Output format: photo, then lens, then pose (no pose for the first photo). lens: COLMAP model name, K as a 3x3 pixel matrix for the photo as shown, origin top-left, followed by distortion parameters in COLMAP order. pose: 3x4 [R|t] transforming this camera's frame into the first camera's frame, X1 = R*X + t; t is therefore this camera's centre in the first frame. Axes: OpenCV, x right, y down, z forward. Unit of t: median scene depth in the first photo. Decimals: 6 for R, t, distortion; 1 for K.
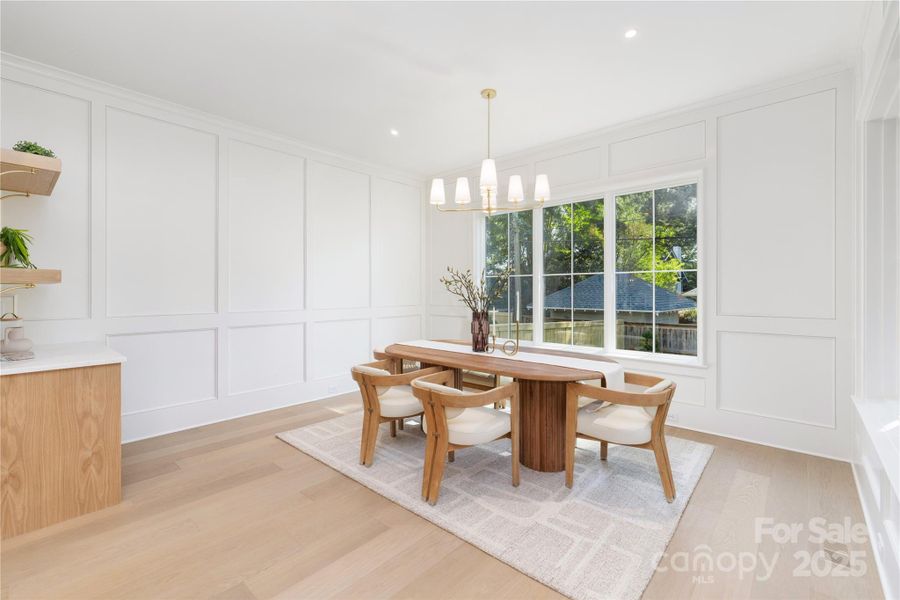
lens RADIAL K [[394.3, 0, 447.2], [0, 394.3, 287.9], [0, 0, 1]] dist [-0.000509, 0.000369]
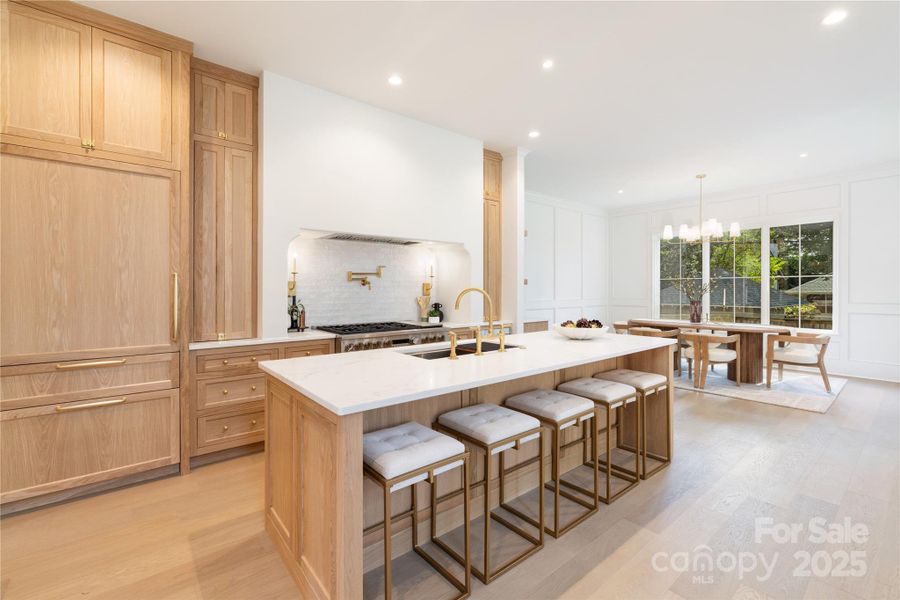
lens RADIAL K [[394.3, 0, 447.2], [0, 394.3, 287.9], [0, 0, 1]] dist [-0.000509, 0.000369]
pose [[0.988876, -0.001457, -0.148733, -1.021031], [0.001867, 0.999995, 0.002616, -0.002402], [0.148728, -0.002865, 0.988874, -1.229464]]
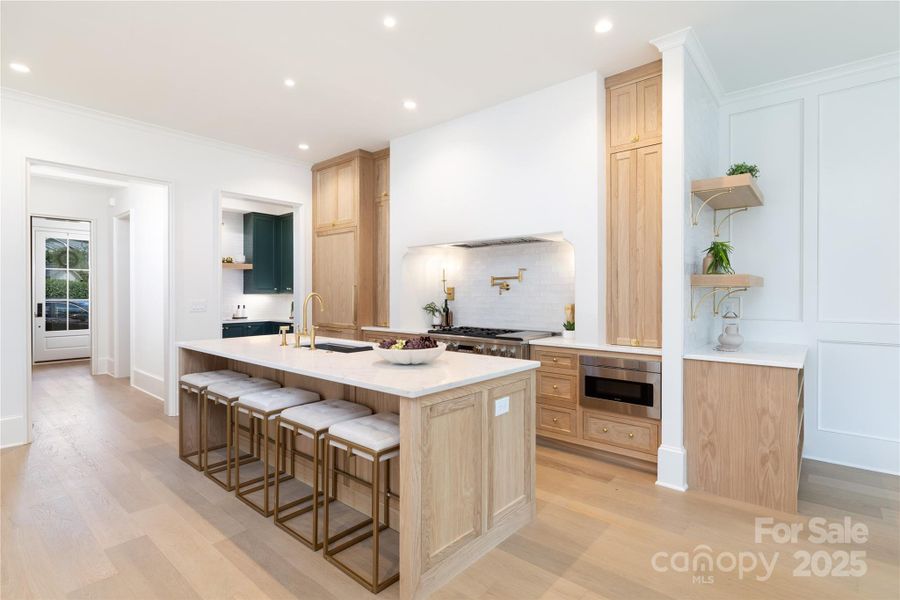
lens RADIAL K [[441.7, 0, 451.5], [0, 441.7, 294.6], [0, 0, 1]] dist [-0.001196, 0.000162]
pose [[0.024978, 0.002208, -0.999686, 0.215890], [0.004139, 0.999989, 0.002312, 0.004313], [0.999679, -0.004195, 0.024969, 0.131899]]
